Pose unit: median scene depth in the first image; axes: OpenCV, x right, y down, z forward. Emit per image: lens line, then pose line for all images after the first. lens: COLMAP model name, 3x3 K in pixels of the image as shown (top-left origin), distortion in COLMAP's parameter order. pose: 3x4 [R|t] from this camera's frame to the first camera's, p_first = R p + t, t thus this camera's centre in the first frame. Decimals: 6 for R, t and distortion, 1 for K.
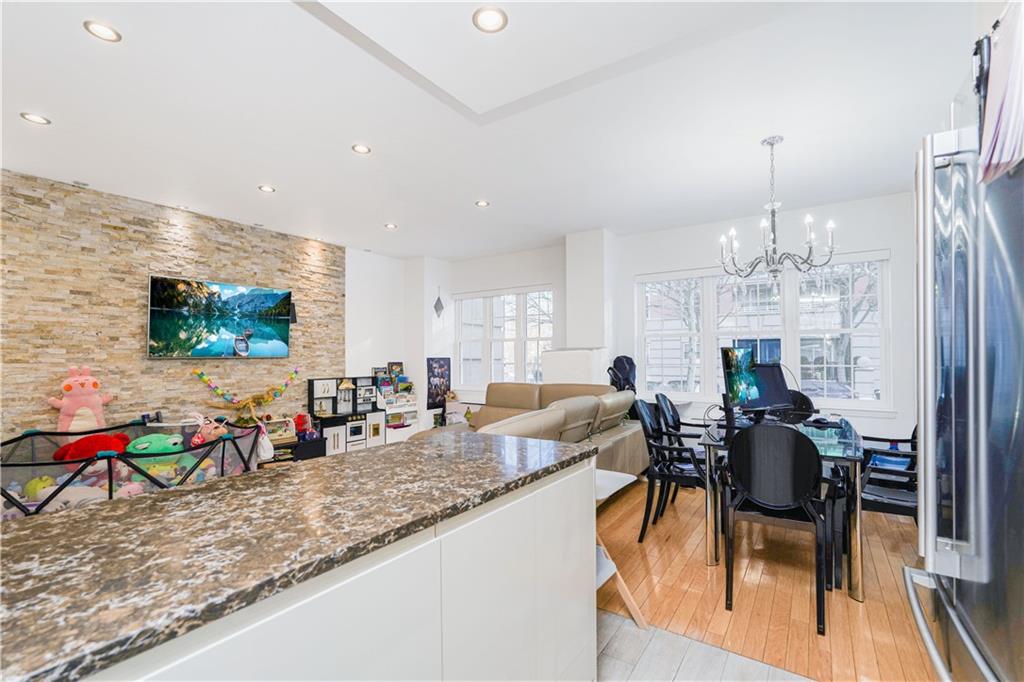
lens RADIAL K [[455.9, 0, 513.0], [0, 455.9, 348.0], [0, 0, 1]] dist [-0.005113, -0.000108]
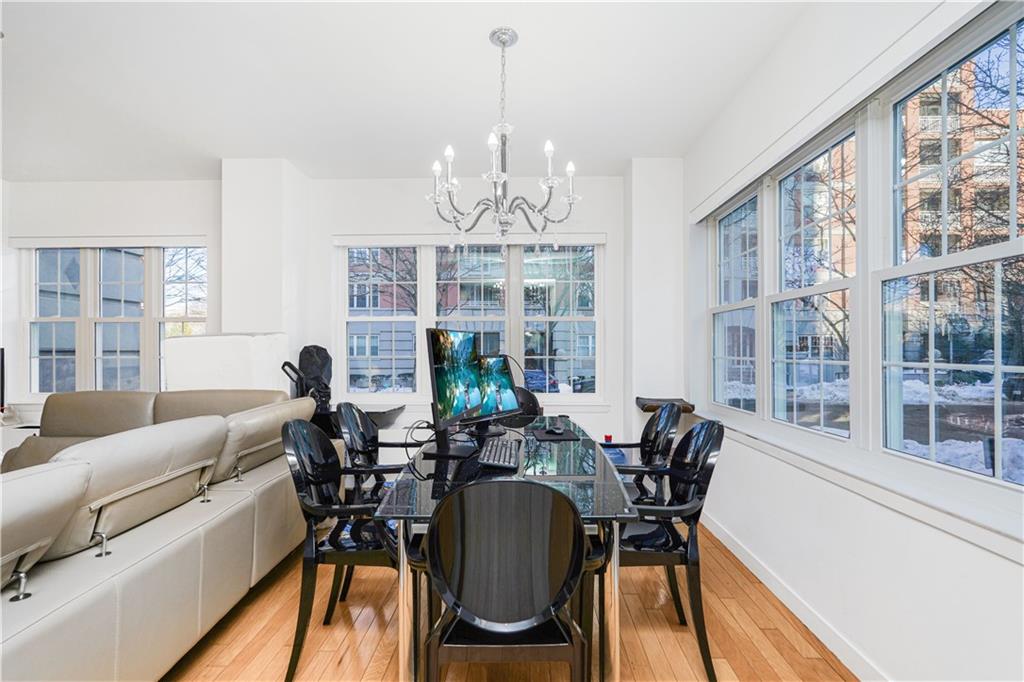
lens RADIAL K [[455.9, 0, 513.0], [0, 455.9, 348.0], [0, 0, 1]] dist [-0.005113, -0.000108]
pose [[0.844777, 0.003146, 0.535109, 0.206156], [-0.011824, 0.999848, 0.012787, 0.013435], [-0.534987, -0.017129, 0.844686, 0.386636]]
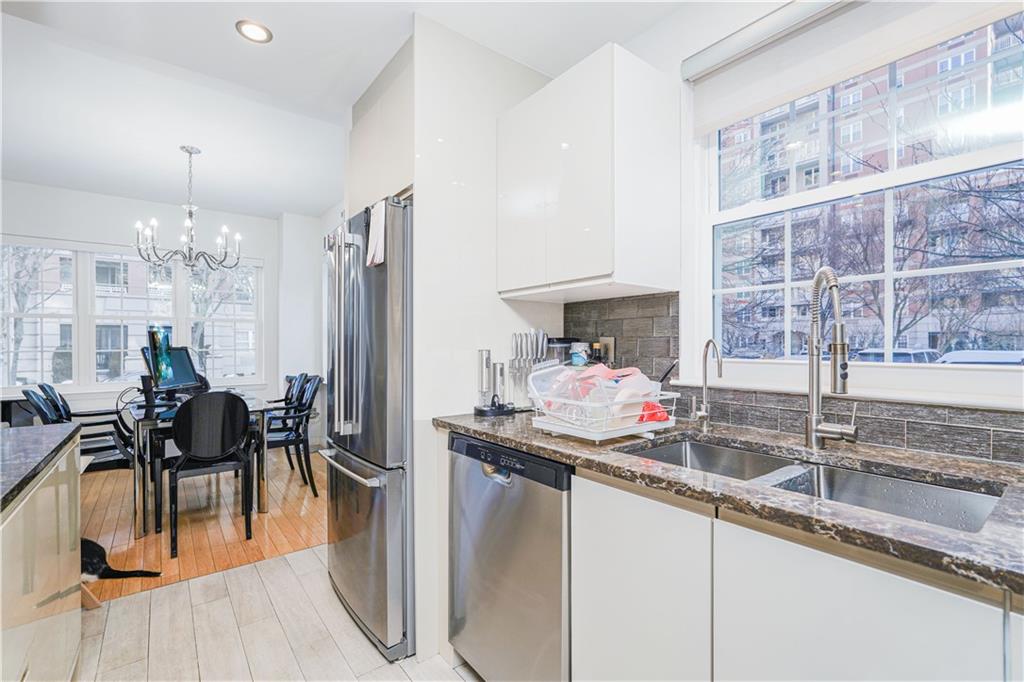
lens RADIAL K [[455.9, 0, 513.0], [0, 455.9, 348.0], [0, 0, 1]] dist [-0.005113, -0.000108]
pose [[0.308438, -0.004838, 0.951232, -0.252062], [-0.017765, 0.999783, 0.010845, 0.010706], [-0.951079, -0.020244, 0.308285, -0.116073]]
